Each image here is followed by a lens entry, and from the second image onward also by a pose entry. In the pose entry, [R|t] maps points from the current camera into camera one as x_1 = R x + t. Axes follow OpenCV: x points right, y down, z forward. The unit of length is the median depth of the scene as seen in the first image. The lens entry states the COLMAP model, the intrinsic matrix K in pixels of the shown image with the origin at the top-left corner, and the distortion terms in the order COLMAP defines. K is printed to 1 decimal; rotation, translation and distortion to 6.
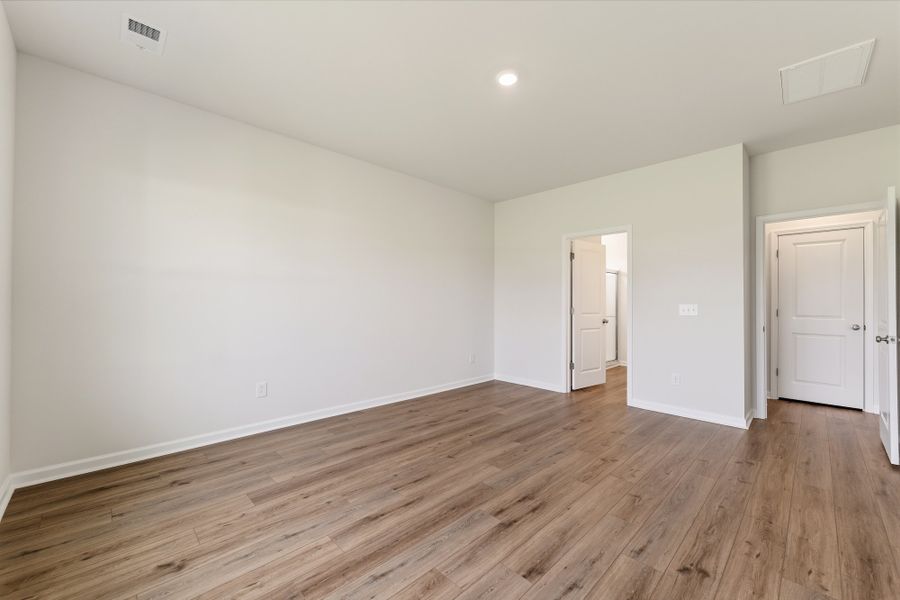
lens RADIAL K [[359.6, 0, 424.0], [0, 359.6, 299.4], [0, 0, 1]] dist [-0.001987, -0.000209]
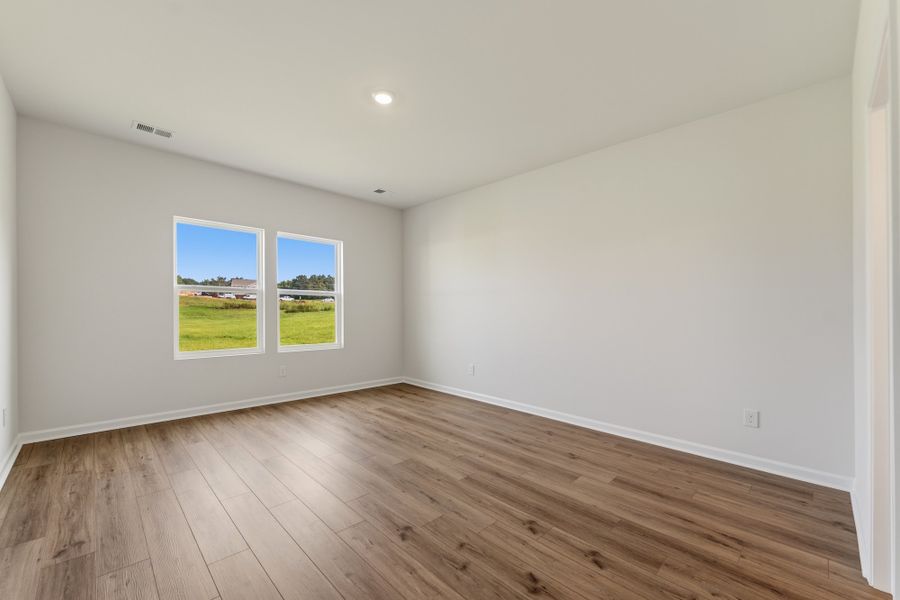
lens RADIAL K [[361.4, 0, 450.0], [0, 361.4, 300.0], [0, 0, 1]] dist [0.001142, 0.000062]
pose [[0.038466, -0.029253, -0.998832, 1.004167], [0.002941, 0.999570, -0.029161, 0.018309], [0.999256, -0.001816, 0.038535, 0.868593]]
